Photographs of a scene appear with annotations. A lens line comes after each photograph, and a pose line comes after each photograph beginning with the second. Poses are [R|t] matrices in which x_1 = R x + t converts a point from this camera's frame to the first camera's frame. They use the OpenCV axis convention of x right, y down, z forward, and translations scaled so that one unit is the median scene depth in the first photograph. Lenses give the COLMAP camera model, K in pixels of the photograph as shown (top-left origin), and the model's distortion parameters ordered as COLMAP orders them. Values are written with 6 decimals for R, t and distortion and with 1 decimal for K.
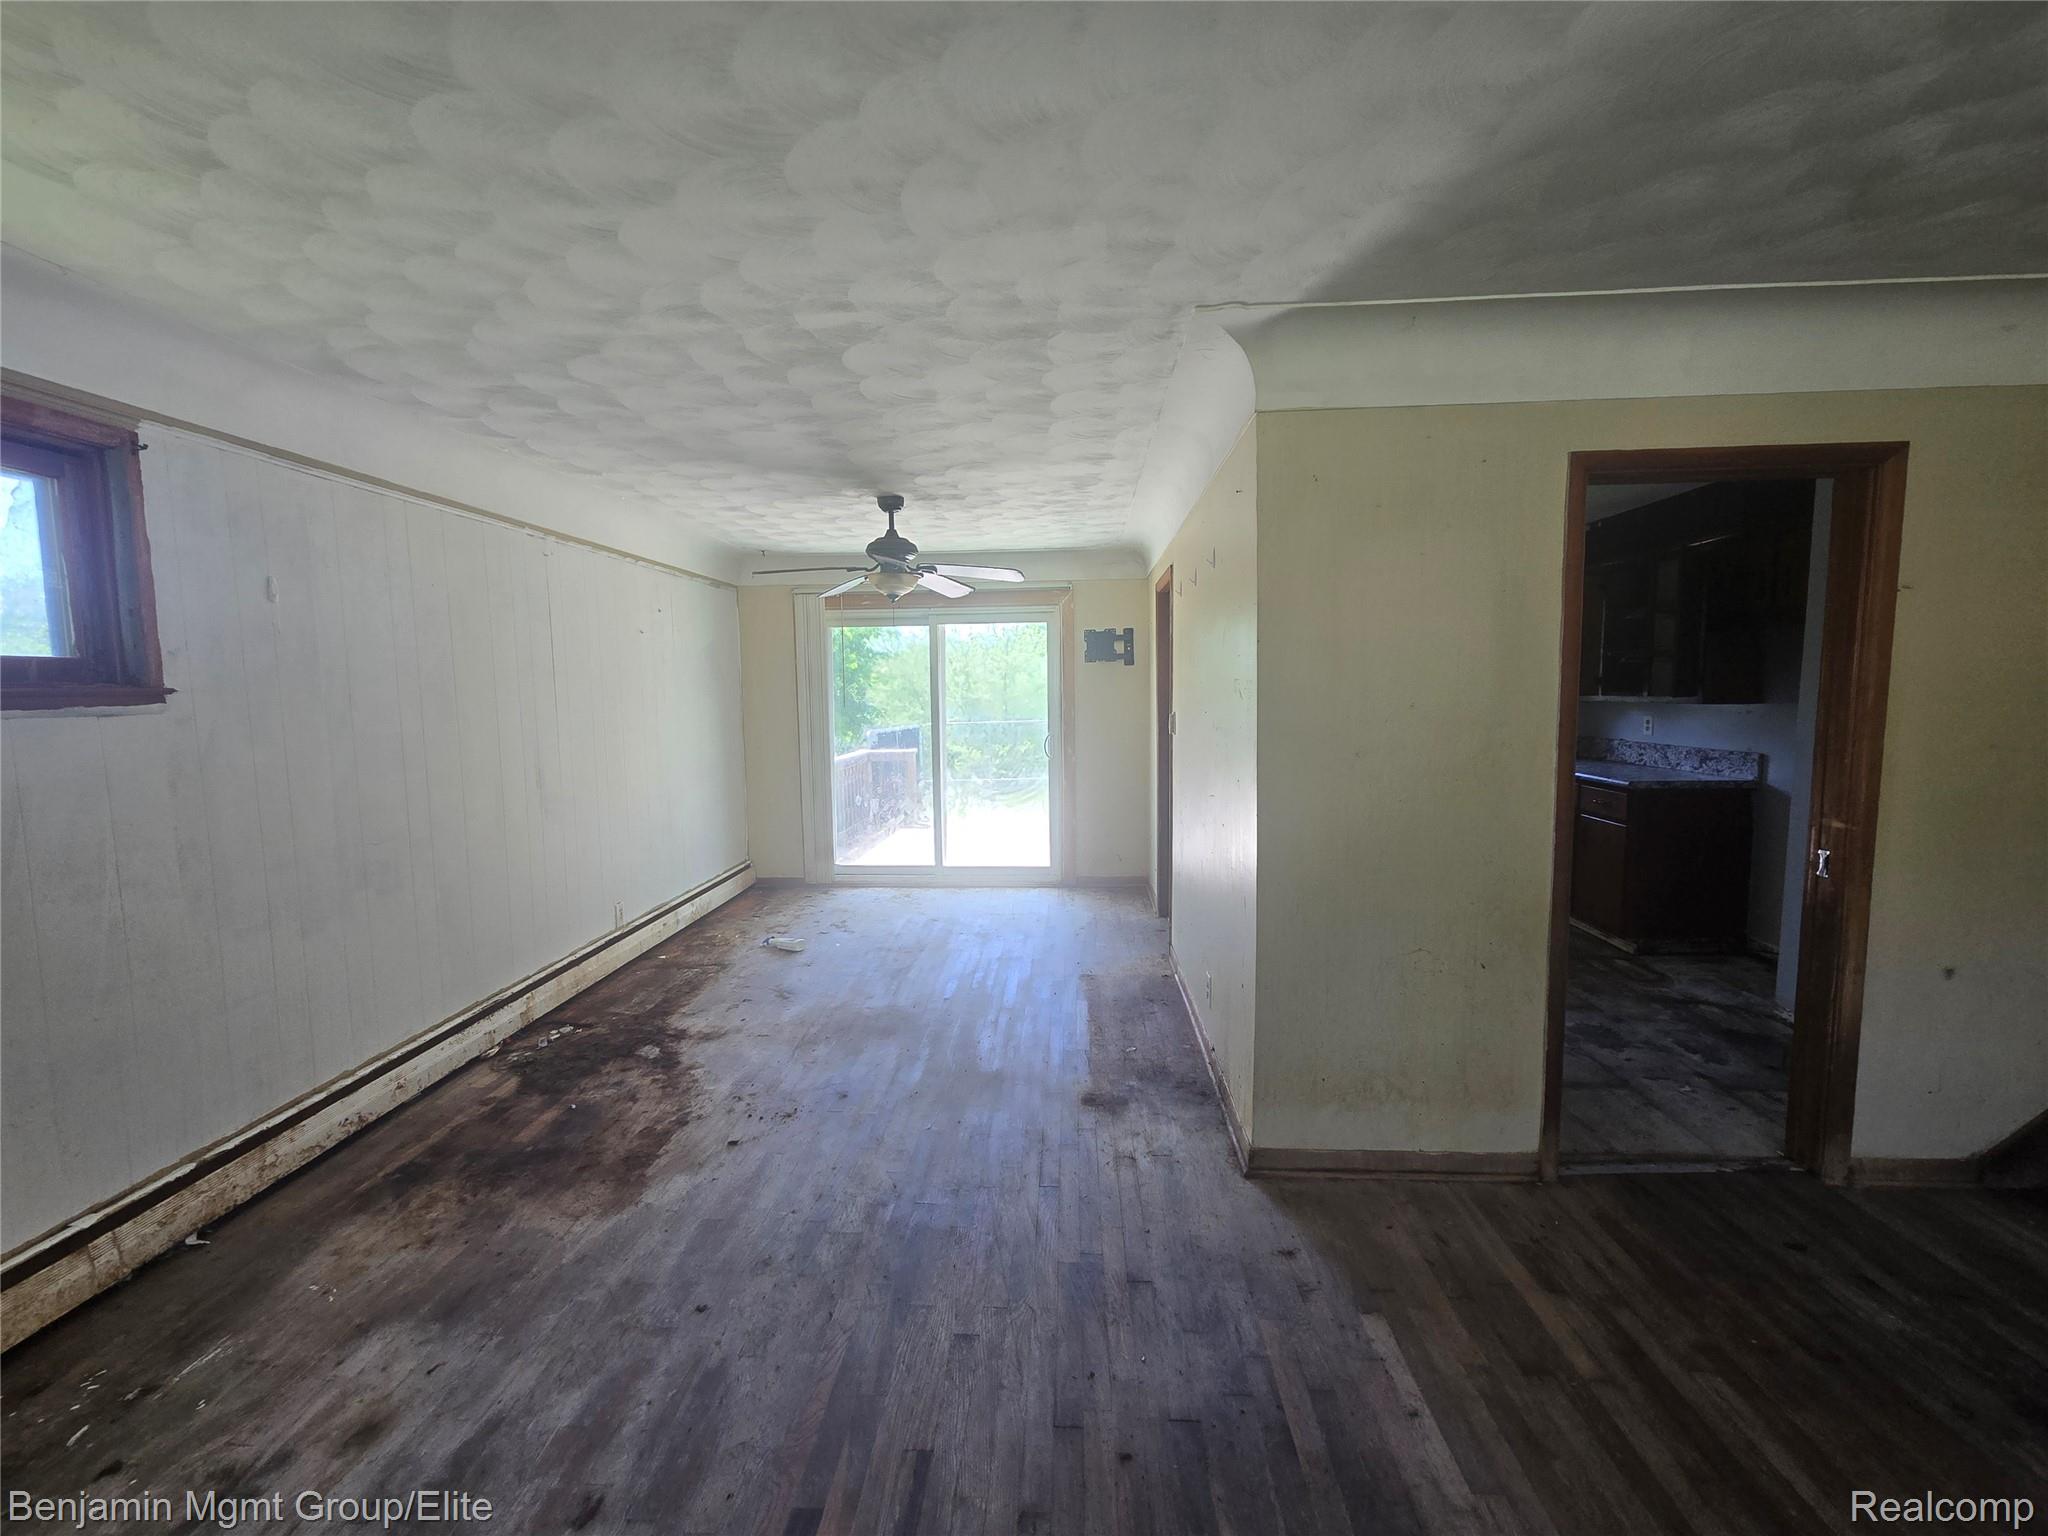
lens RADIAL K [[838.7, 0, 1024.3], [0, 838.7, 764.8], [0, 0, 1]] dist [-0.002603, 0.000193]
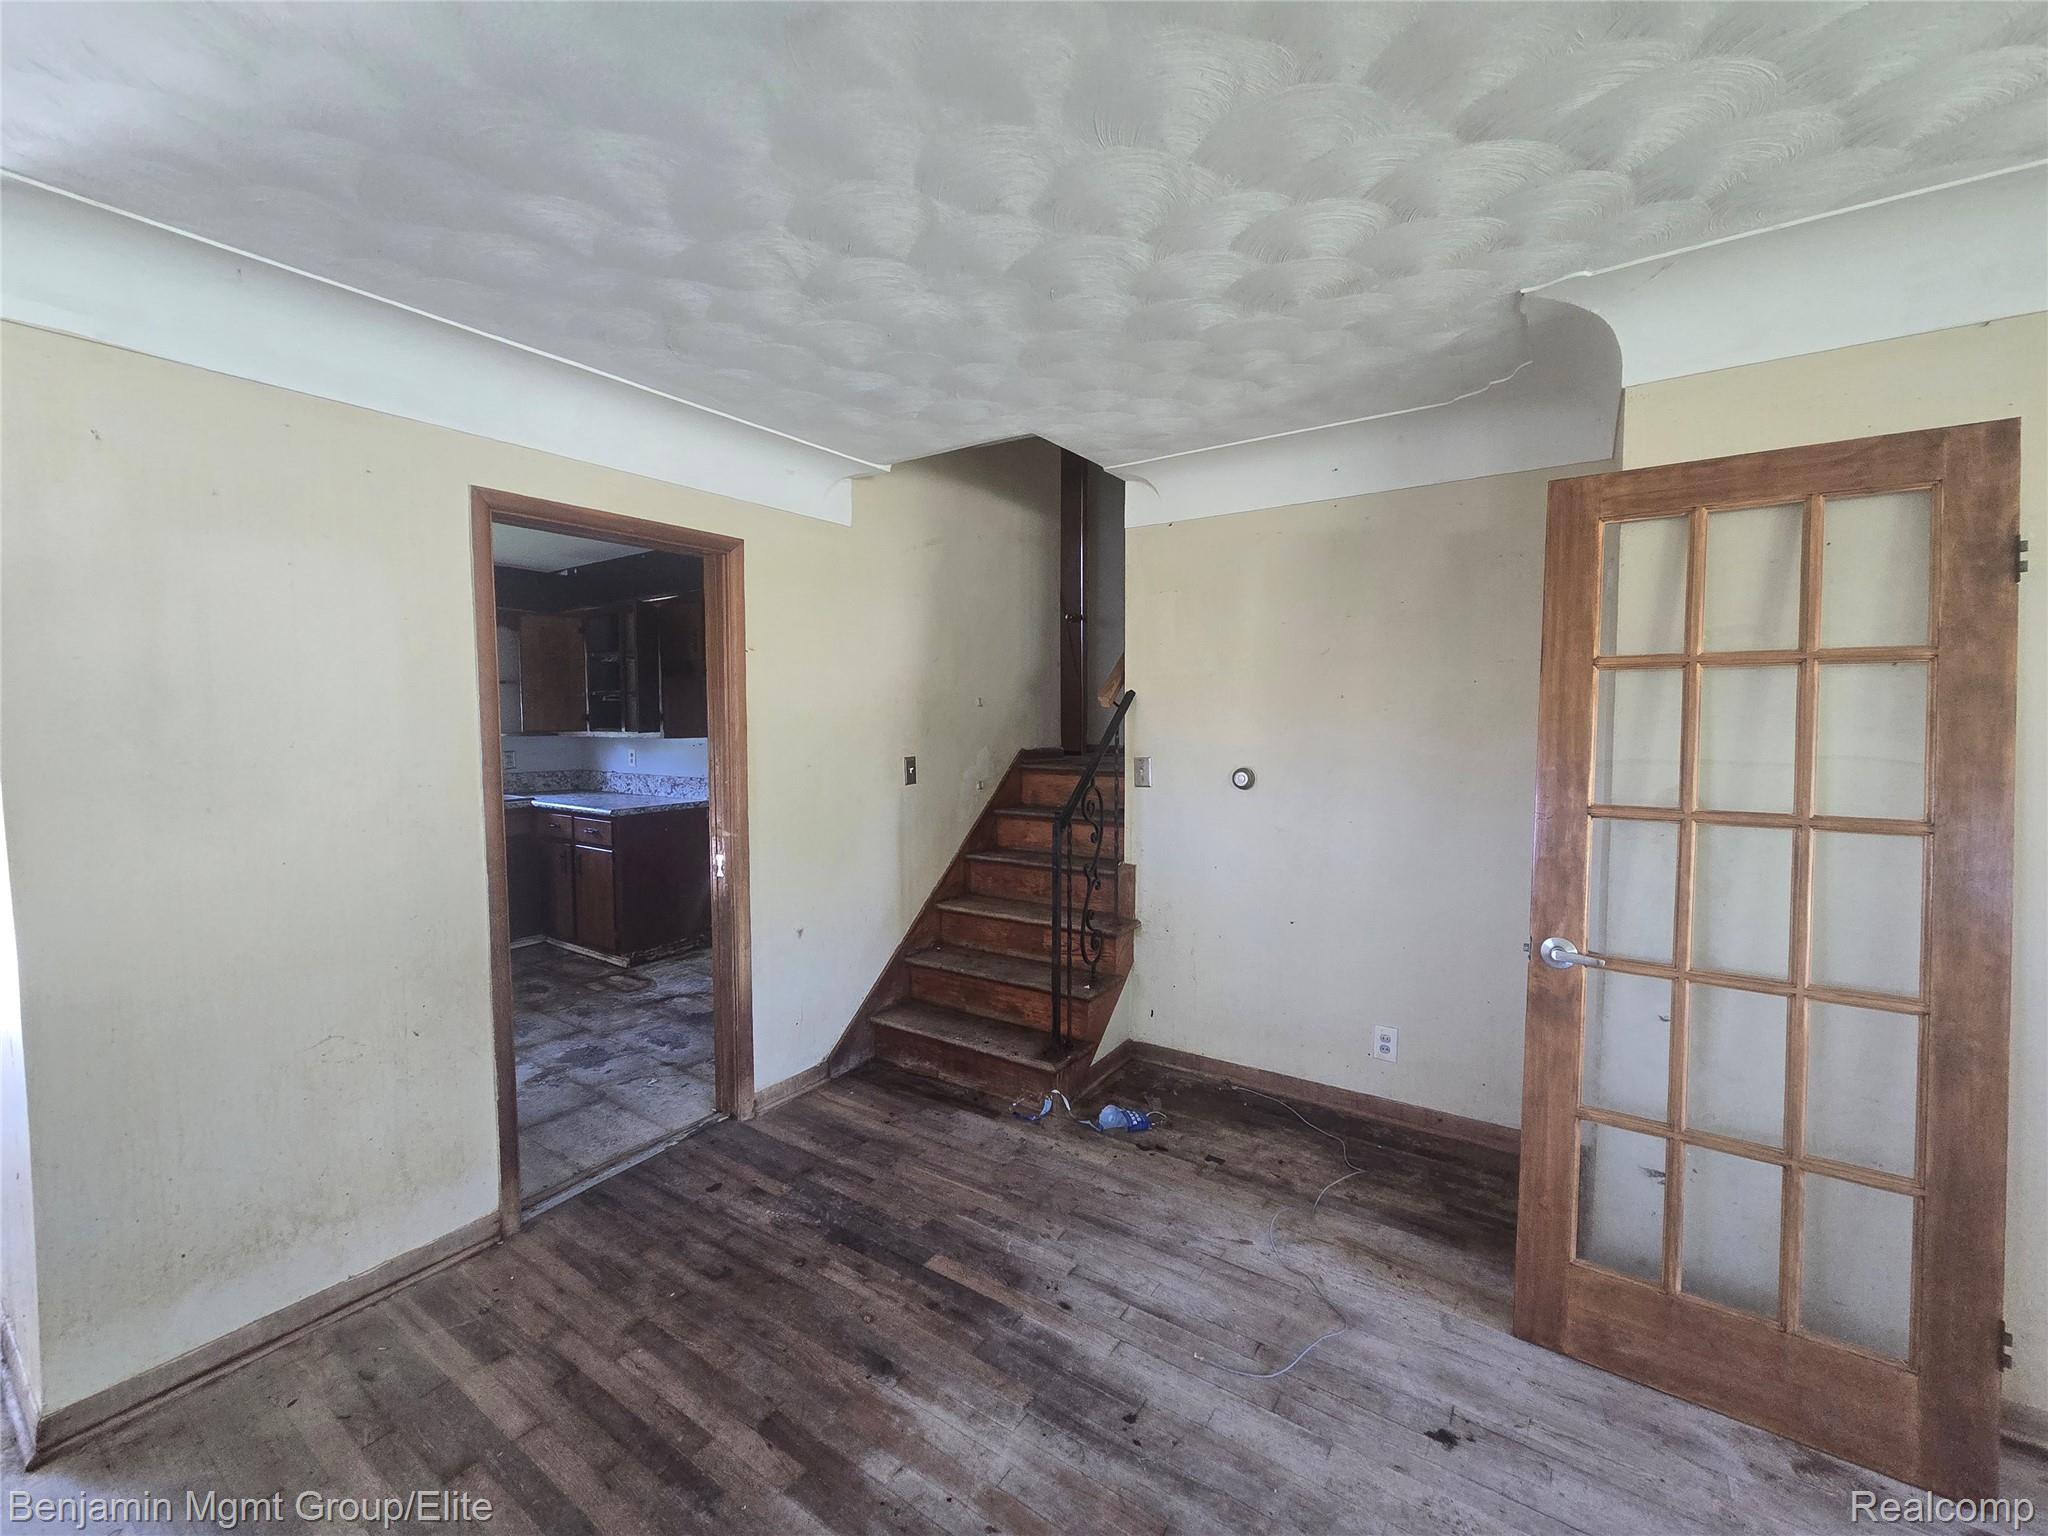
lens RADIAL K [[838.7, 0, 1019.4], [0, 838.7, 763.5], [0, 0, 1]] dist [-0.002603, 0.000193]
pose [[0.512578, -0.038348, 0.857784, 0.120012], [0.076484, 0.997070, -0.001129, 0.002372], [-0.855227, 0.066186, 0.514010, -0.030853]]
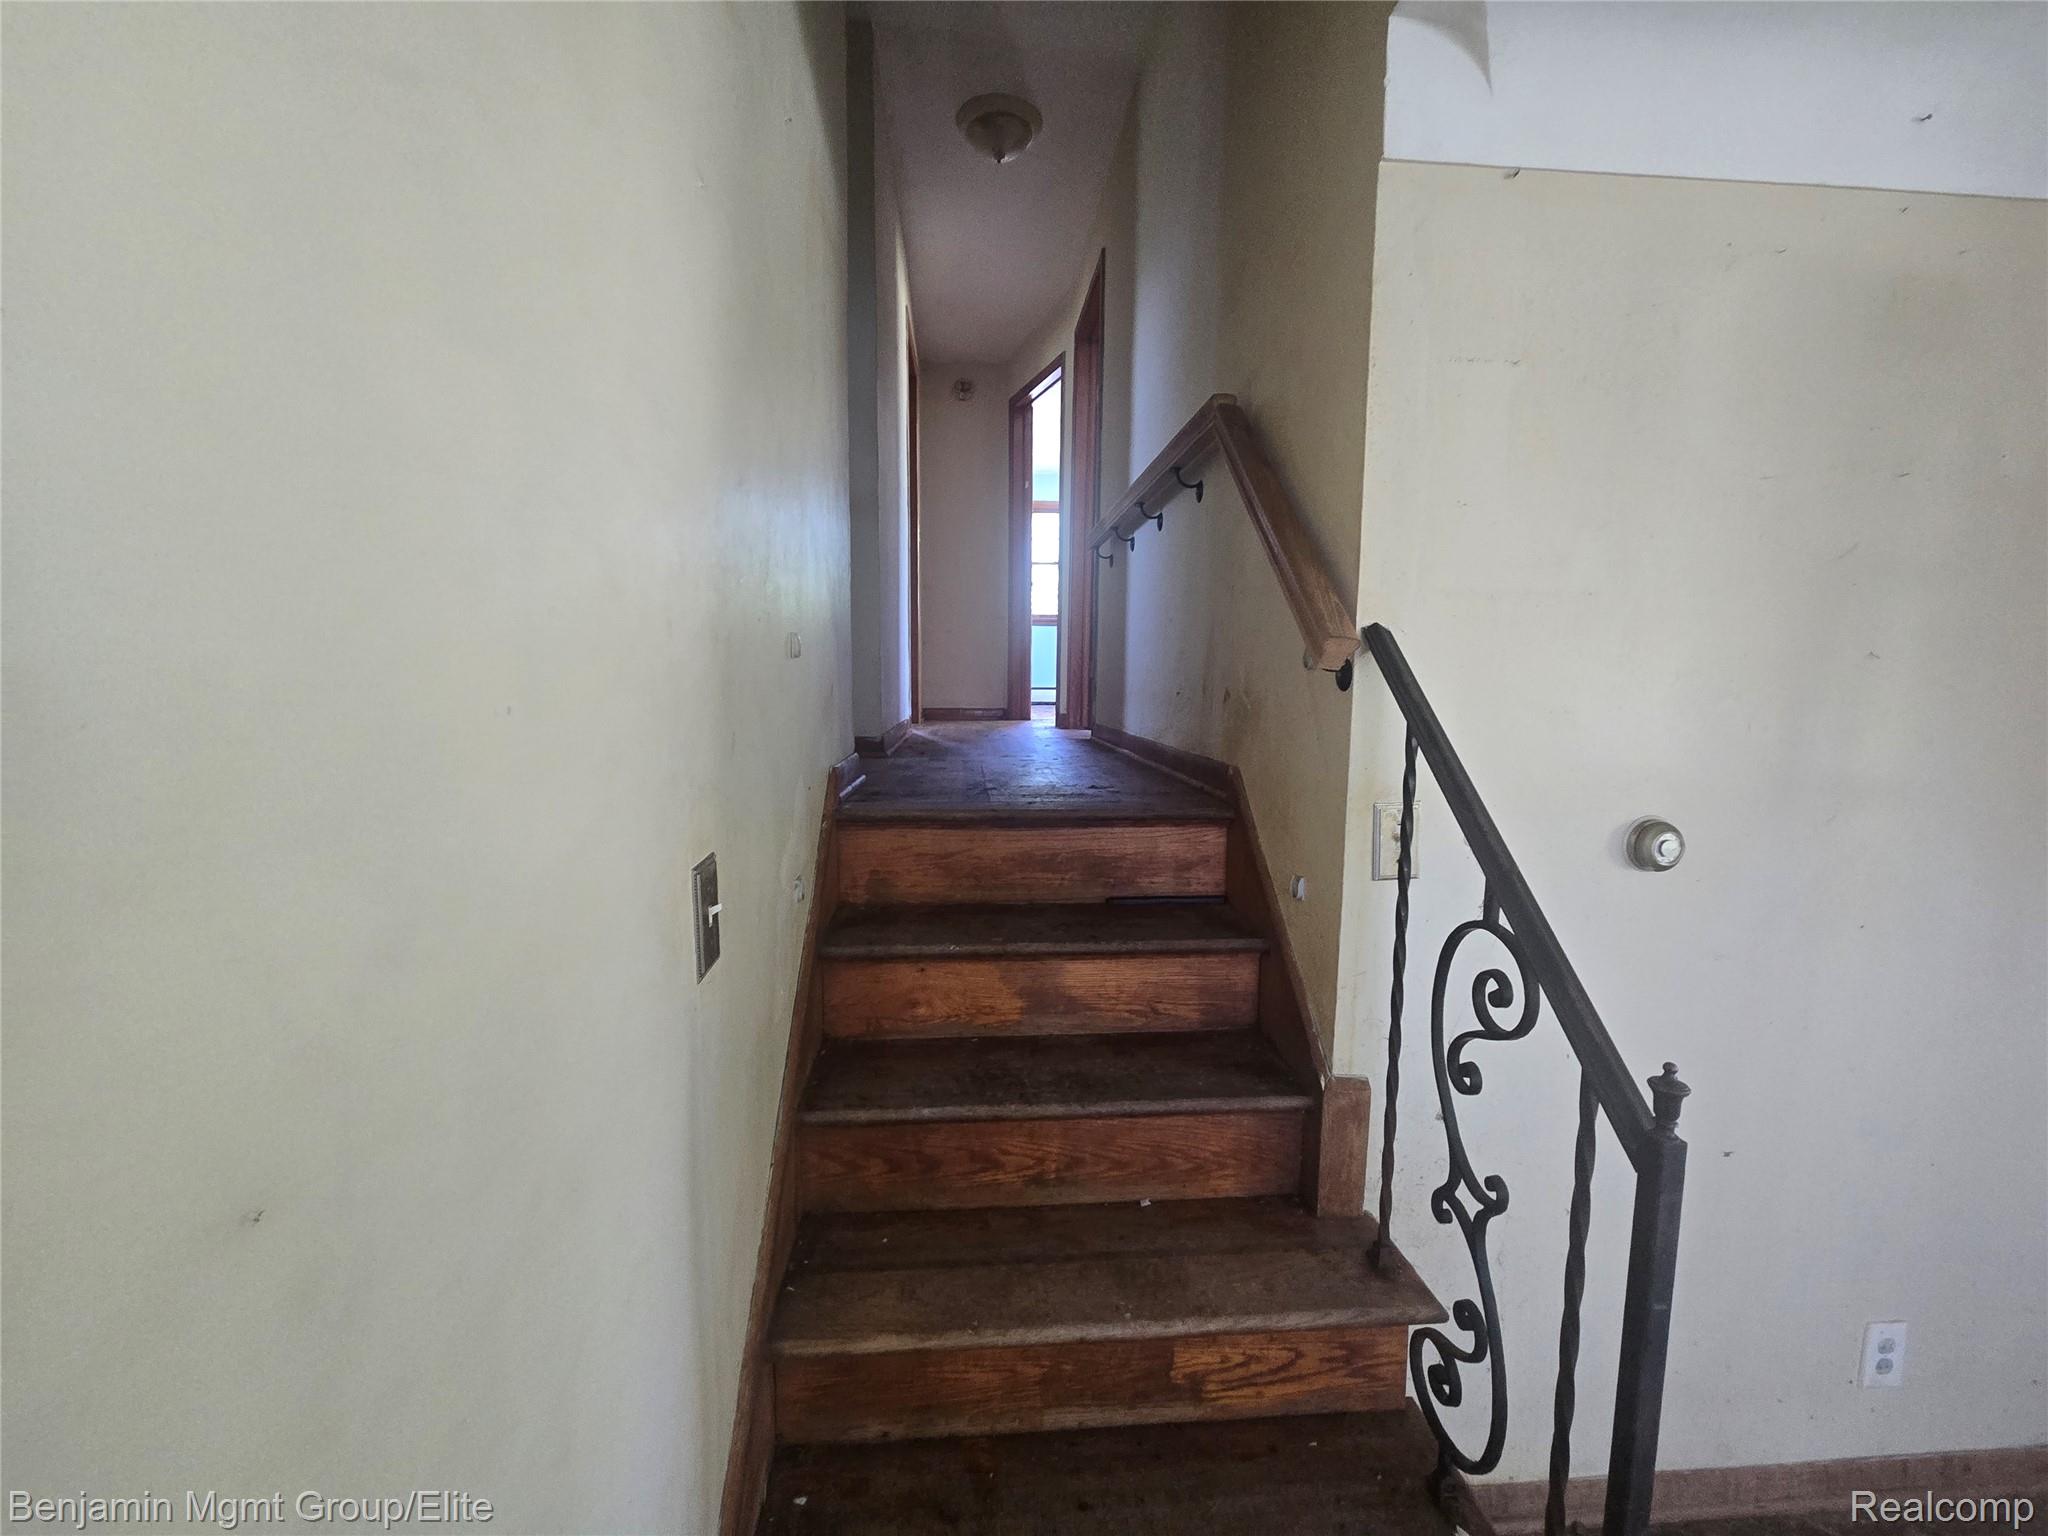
lens RADIAL K [[838.7, 0, 1021.9], [0, 838.7, 770.0], [0, 0, 1]] dist [-0.002603, 0.000193]
pose [[-0.132122, -0.097120, 0.986464, 0.926590], [0.082798, 0.990629, 0.108620, -0.090711], [-0.987769, 0.096028, -0.122843, 0.801565]]
